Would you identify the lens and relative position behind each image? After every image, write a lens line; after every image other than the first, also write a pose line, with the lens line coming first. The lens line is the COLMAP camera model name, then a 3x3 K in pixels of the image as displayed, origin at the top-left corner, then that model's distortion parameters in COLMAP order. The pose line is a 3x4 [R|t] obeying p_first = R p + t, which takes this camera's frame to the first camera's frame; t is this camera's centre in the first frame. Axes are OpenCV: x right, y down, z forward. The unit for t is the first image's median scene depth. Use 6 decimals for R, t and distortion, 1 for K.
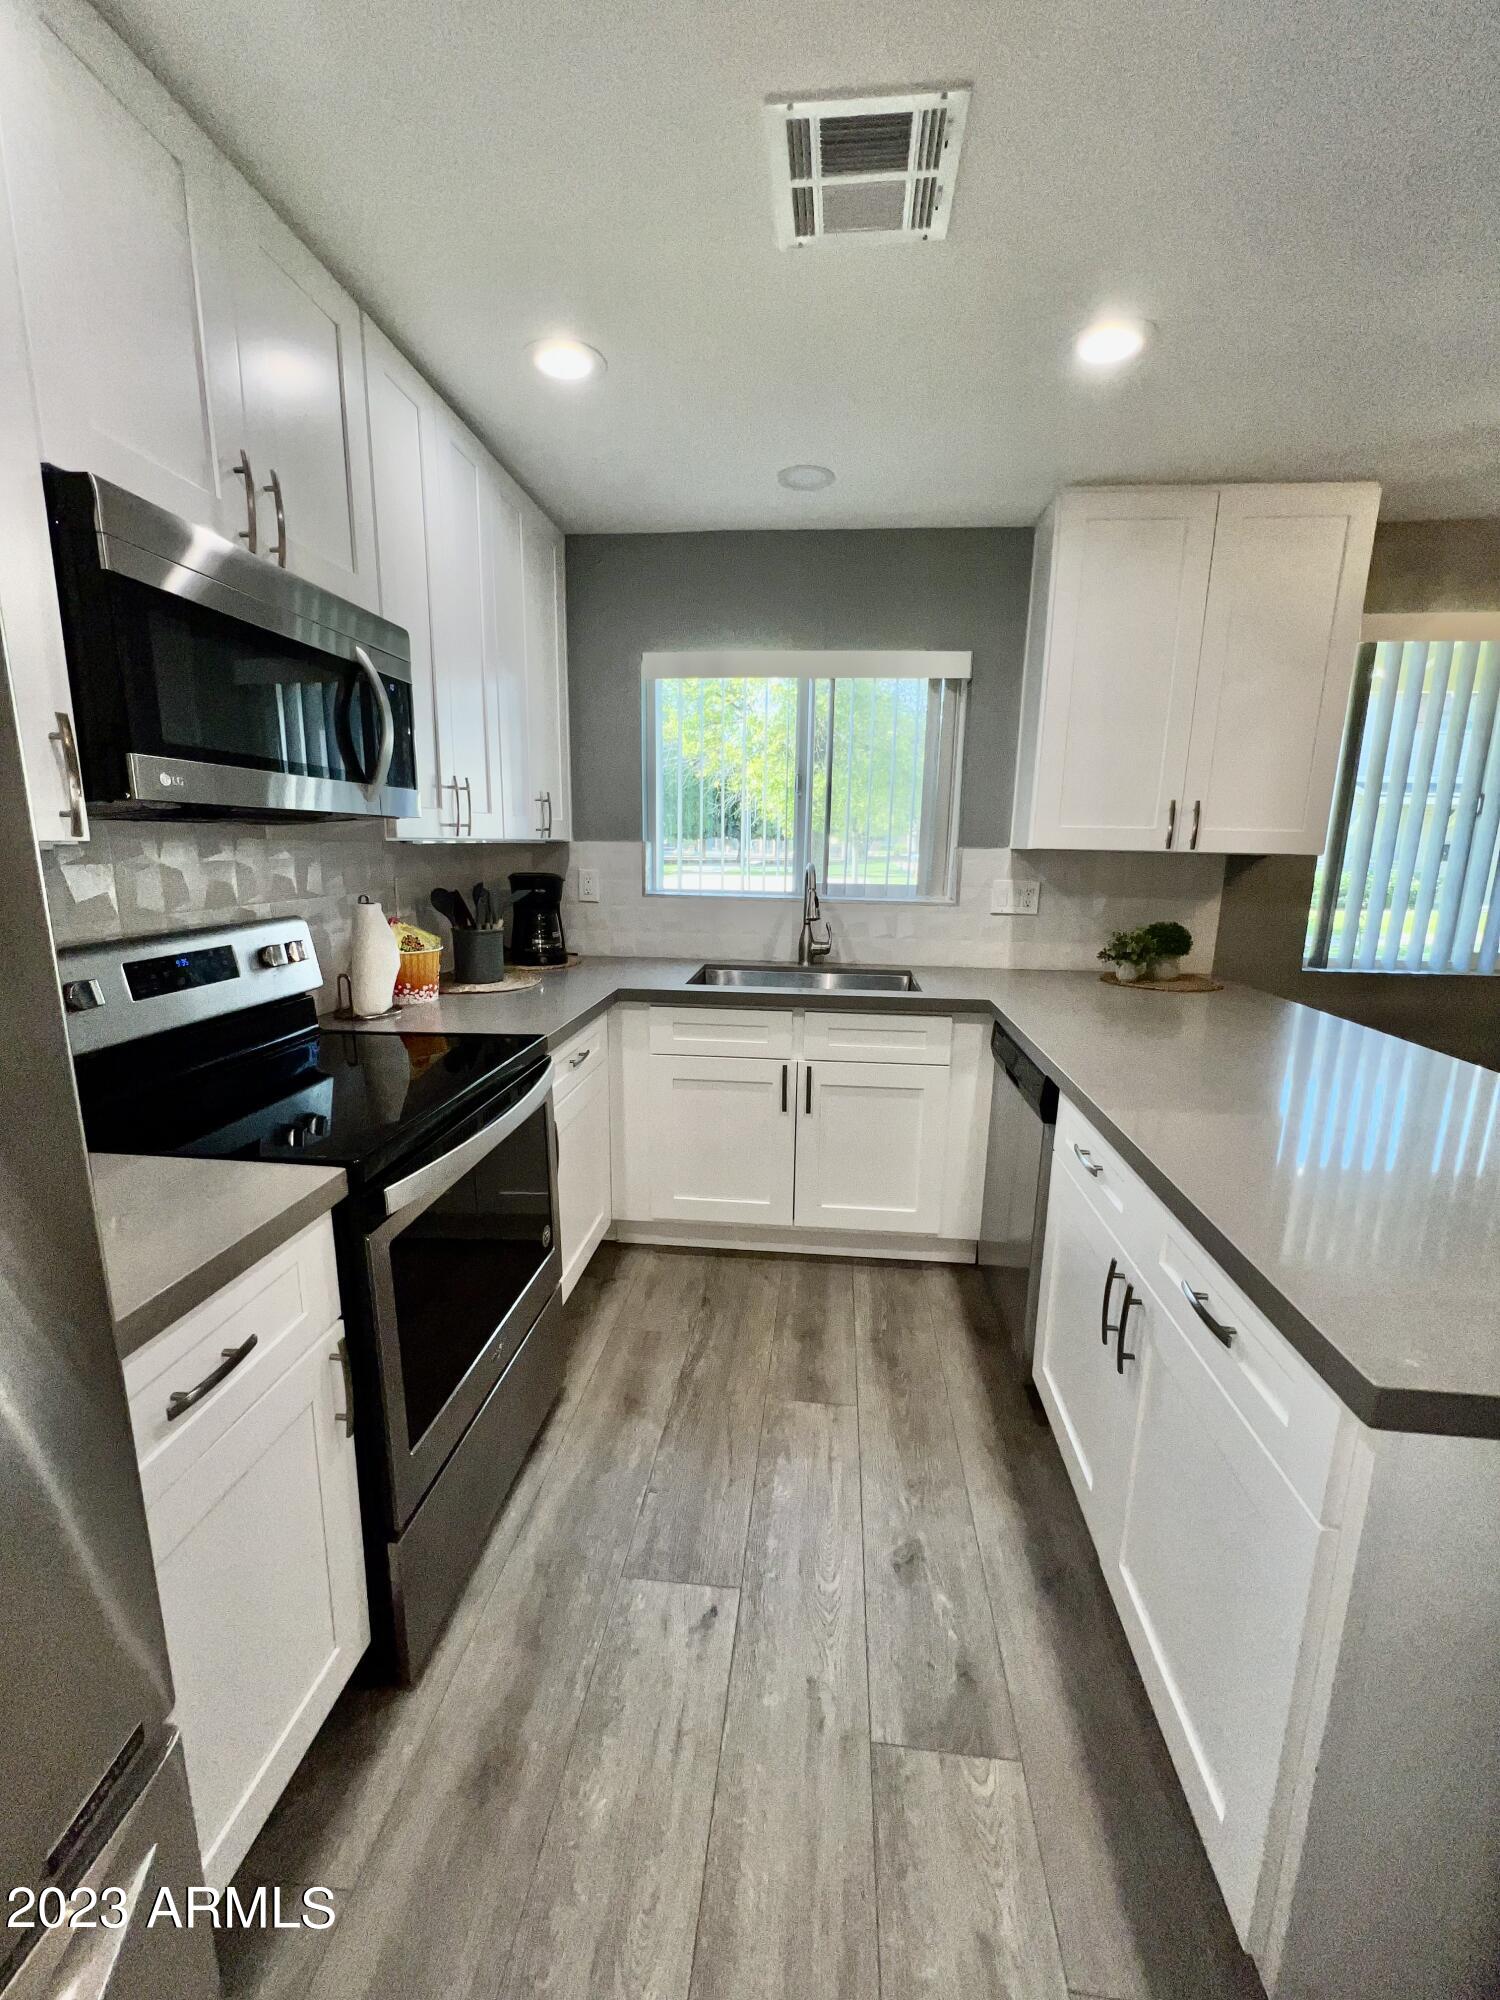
lens RADIAL K [[808.3, 0, 759.0], [0, 808.3, 1002.2], [0, 0, 1]] dist [0.003052, 0.000462]
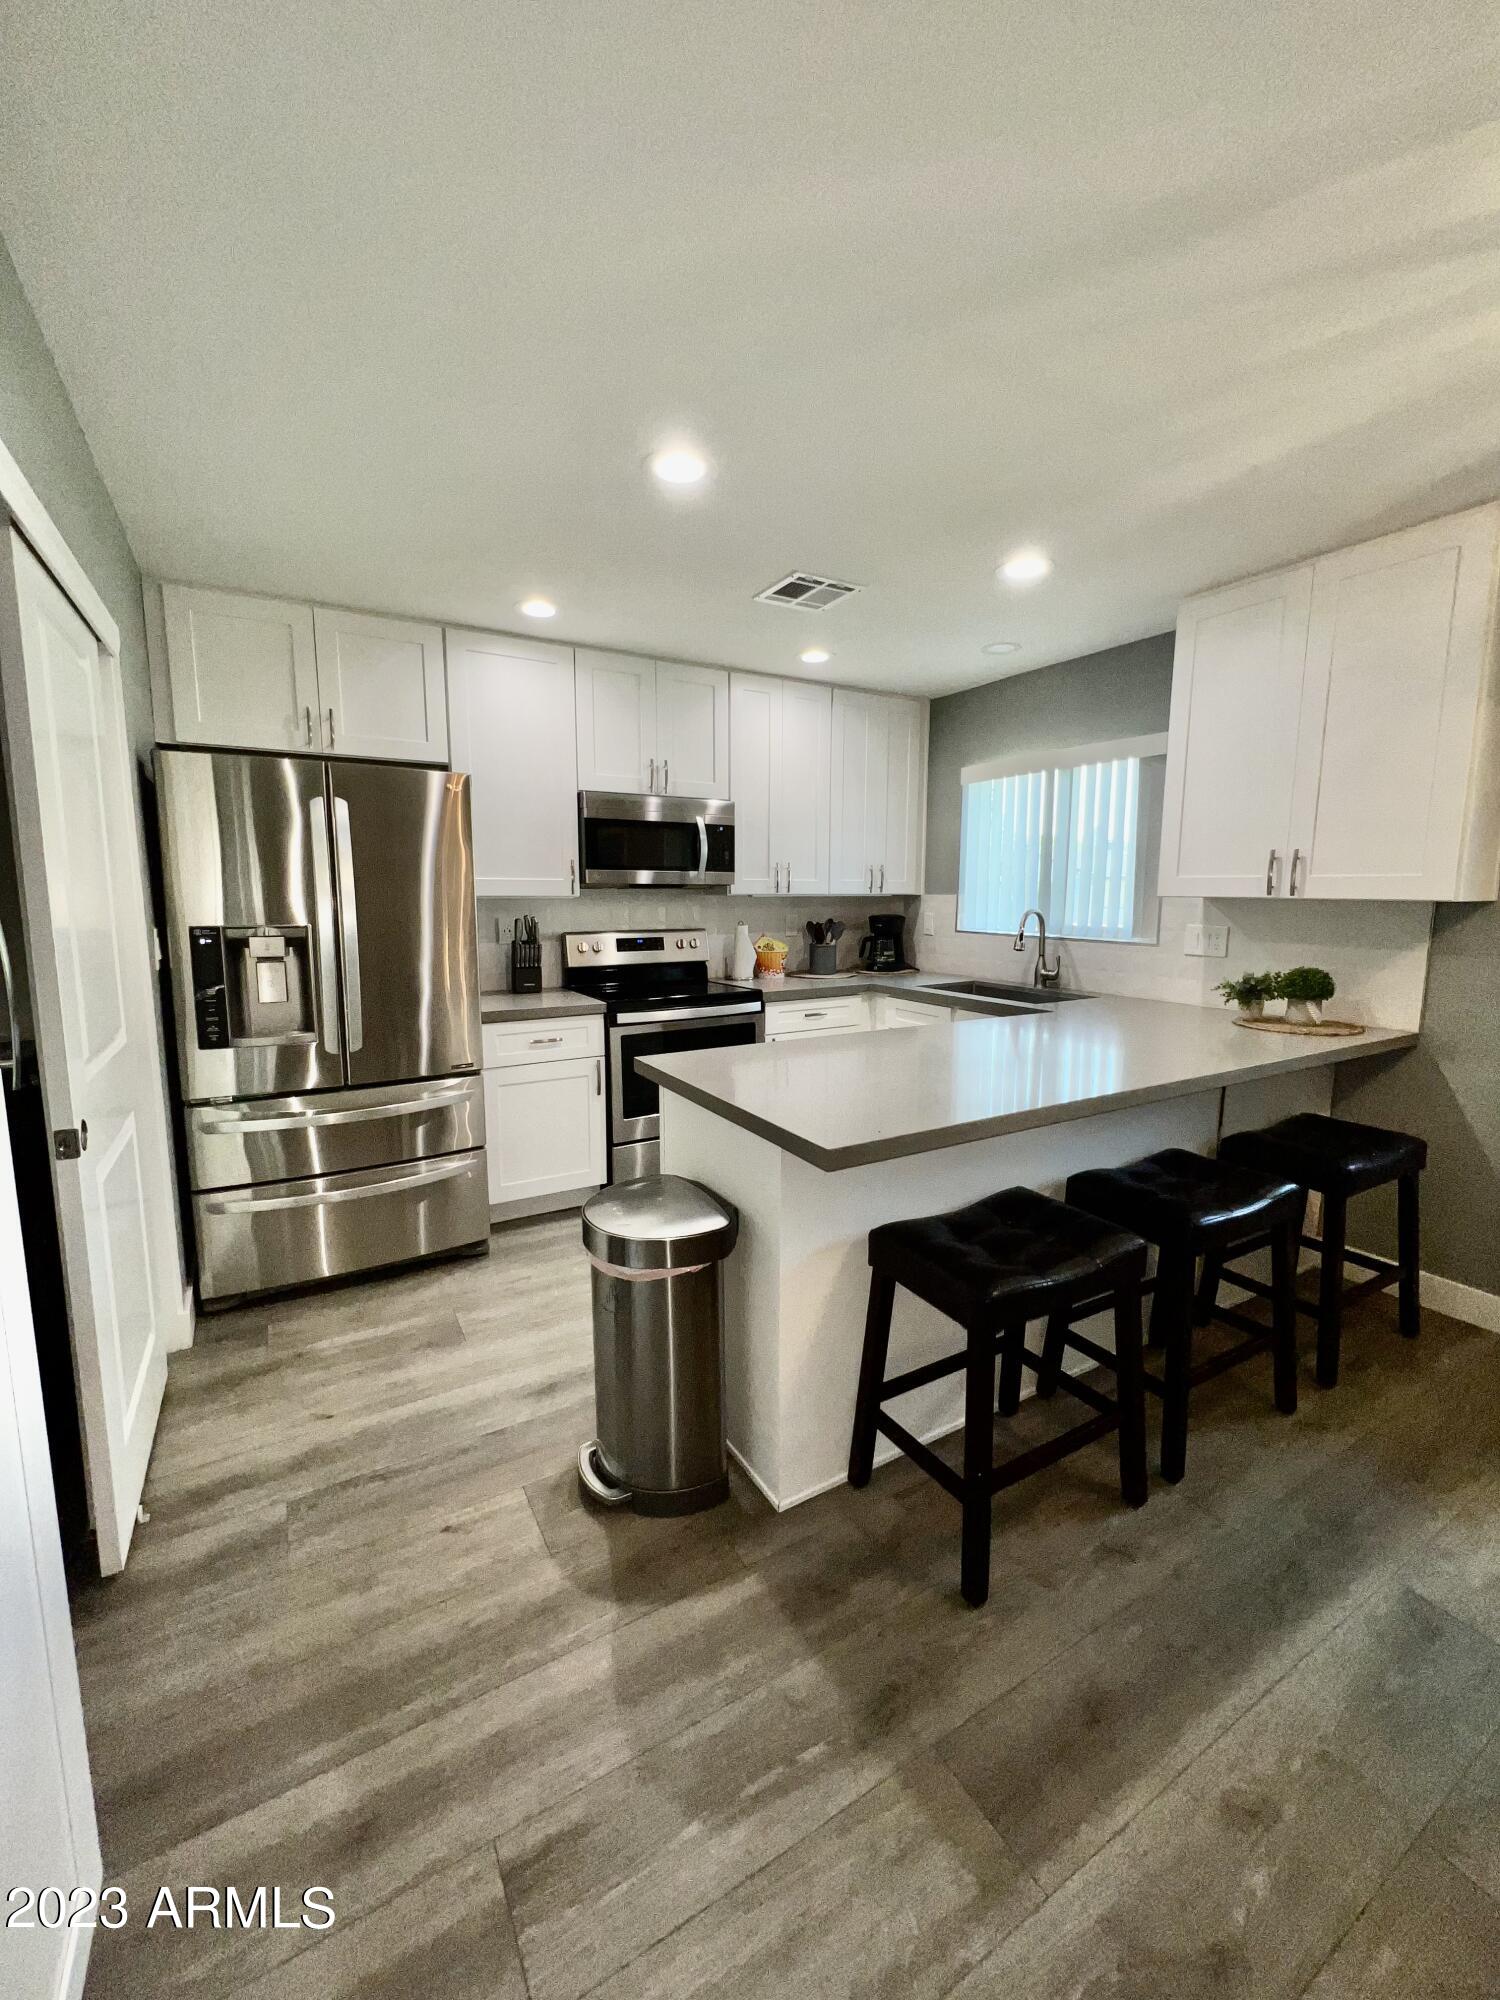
lens RADIAL K [[808.3, 0, 760.1], [0, 808.3, 1001.5], [0, 0, 1]] dist [0.003052, 0.000462]
pose [[0.582745, 0.095110, -0.807070, 1.013731], [-0.152137, 0.988337, 0.006622, 0.042768], [0.798288, 0.118926, 0.590418, -0.141548]]
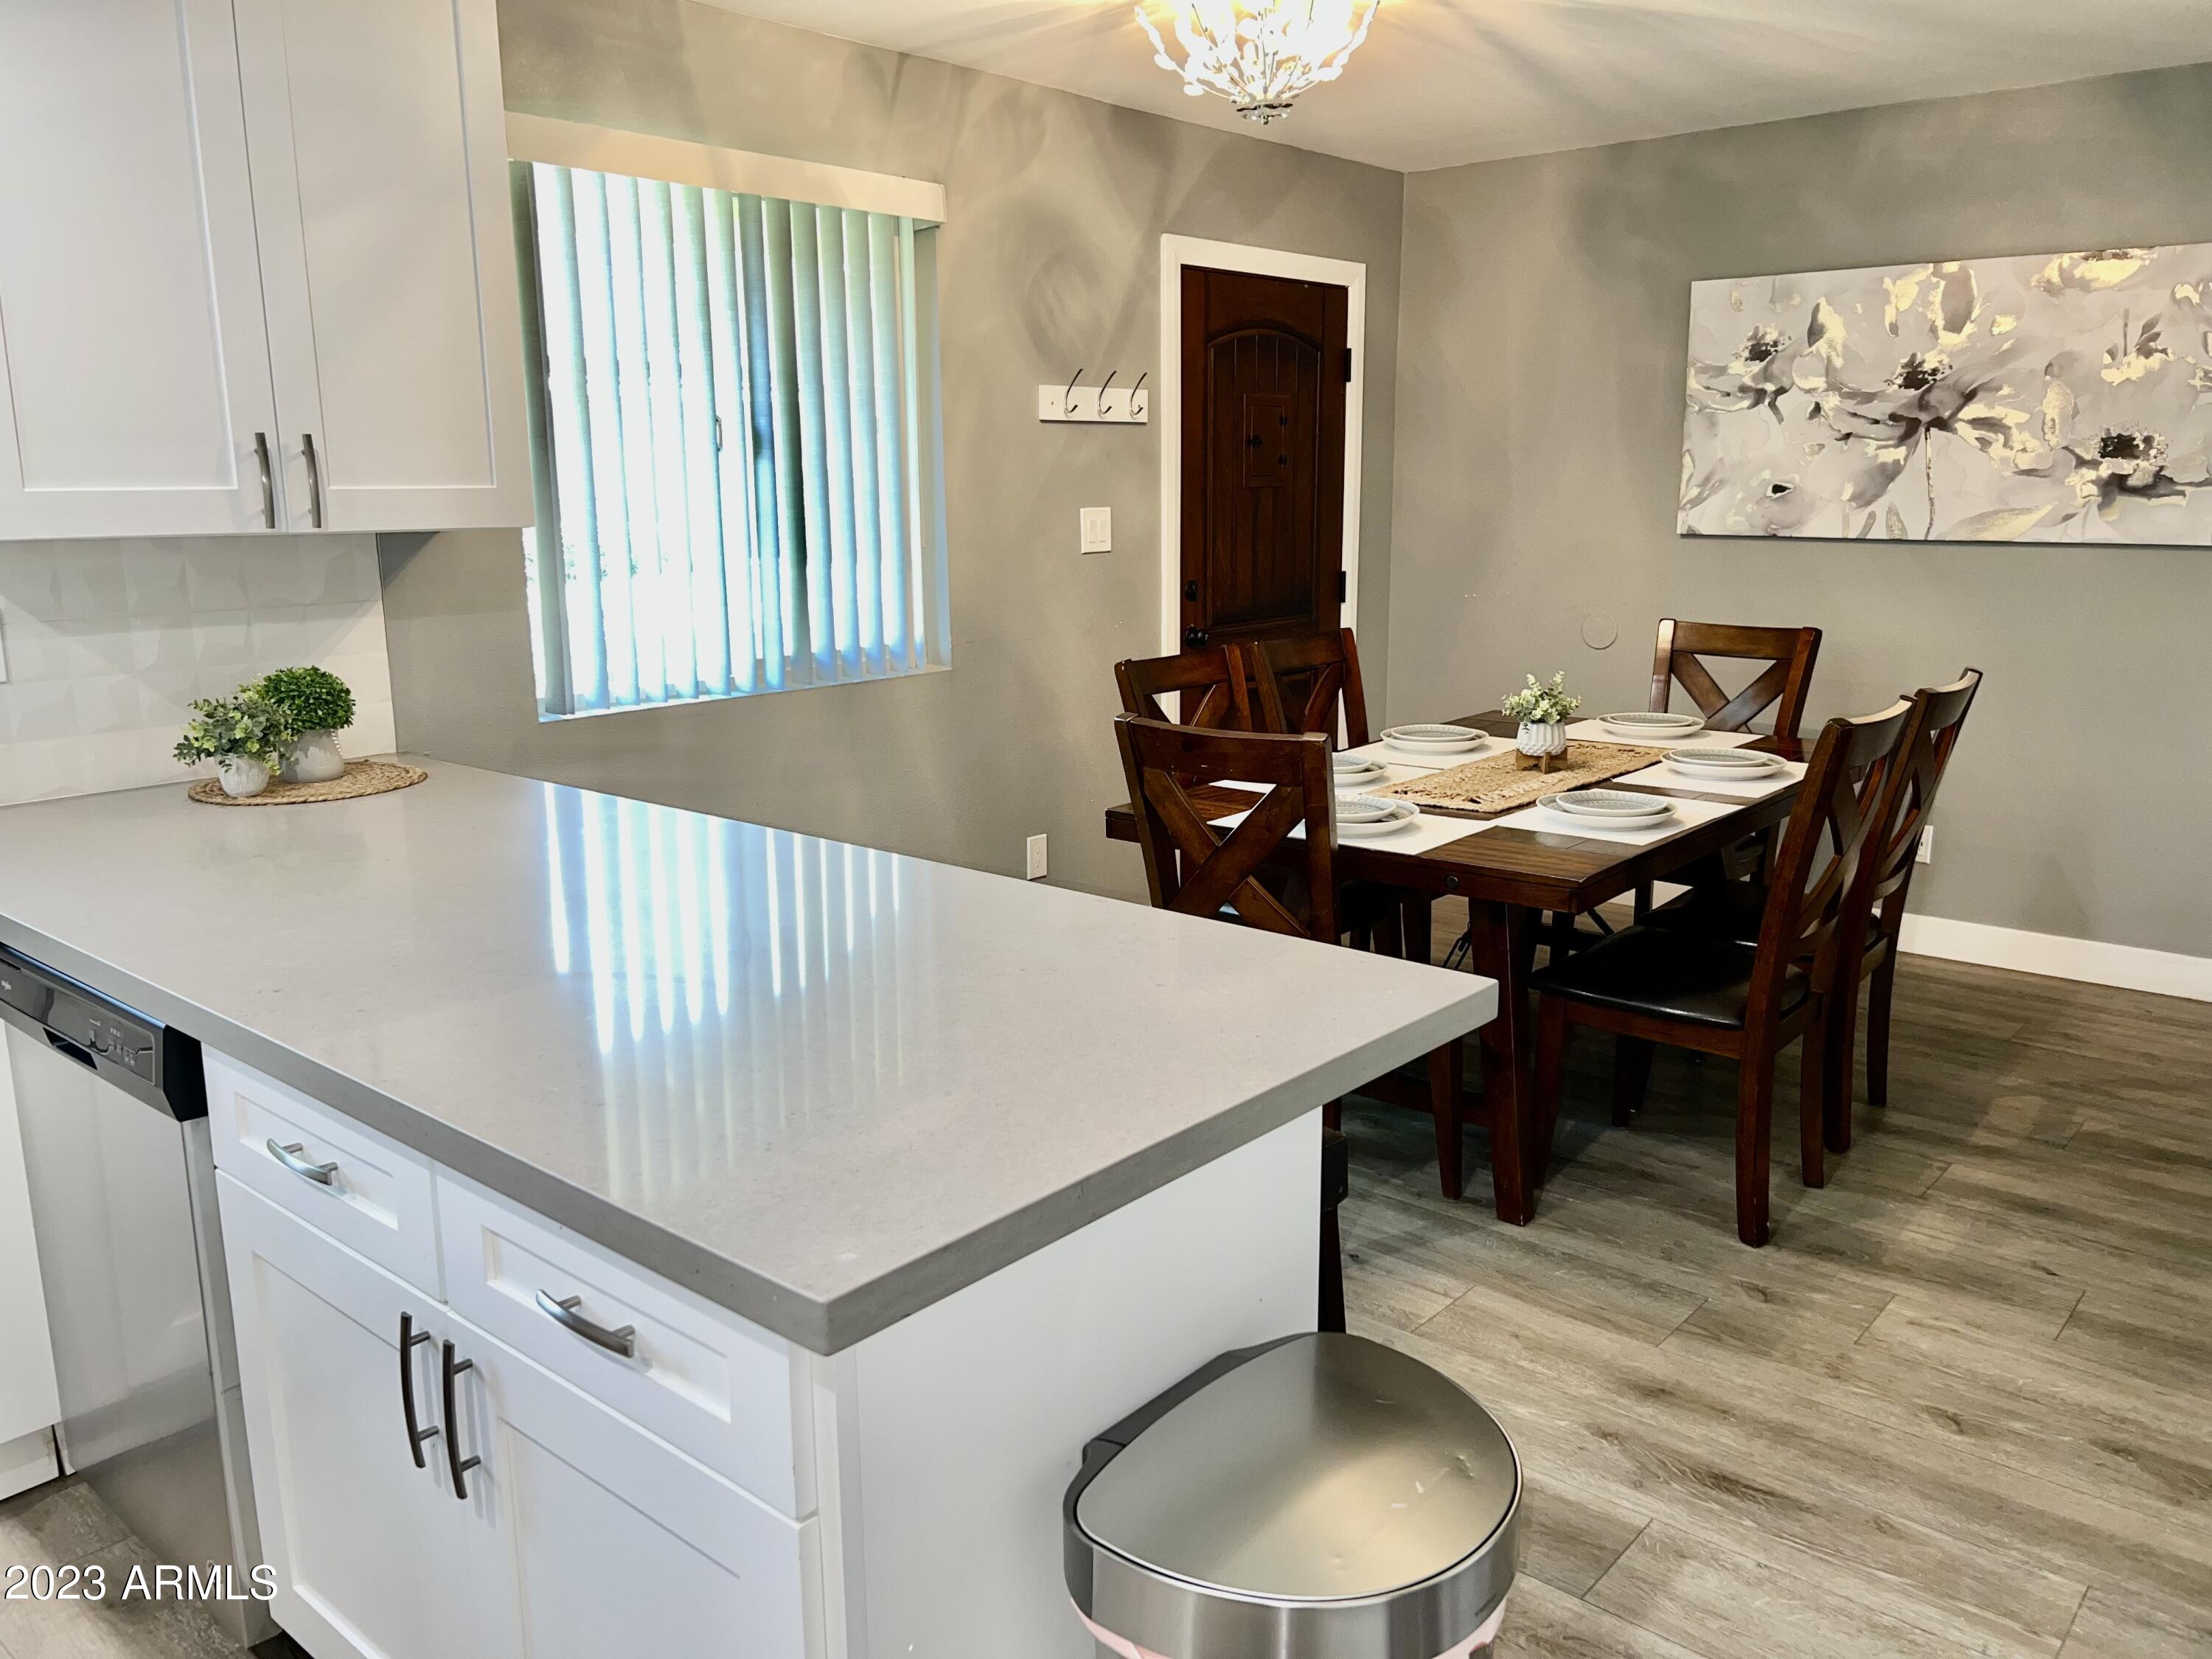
lens RADIAL K [[1671.5, 0, 1113.6], [0, 1671.5, 827.0], [0, 0, 1]] dist [-0.007663, -0.008062]
pose [[0.584067, -0.189346, 0.789312, -0.053950], [0.178600, 0.978559, 0.102585, -0.018356], [-0.791813, 0.081055, 0.605361, -0.048169]]
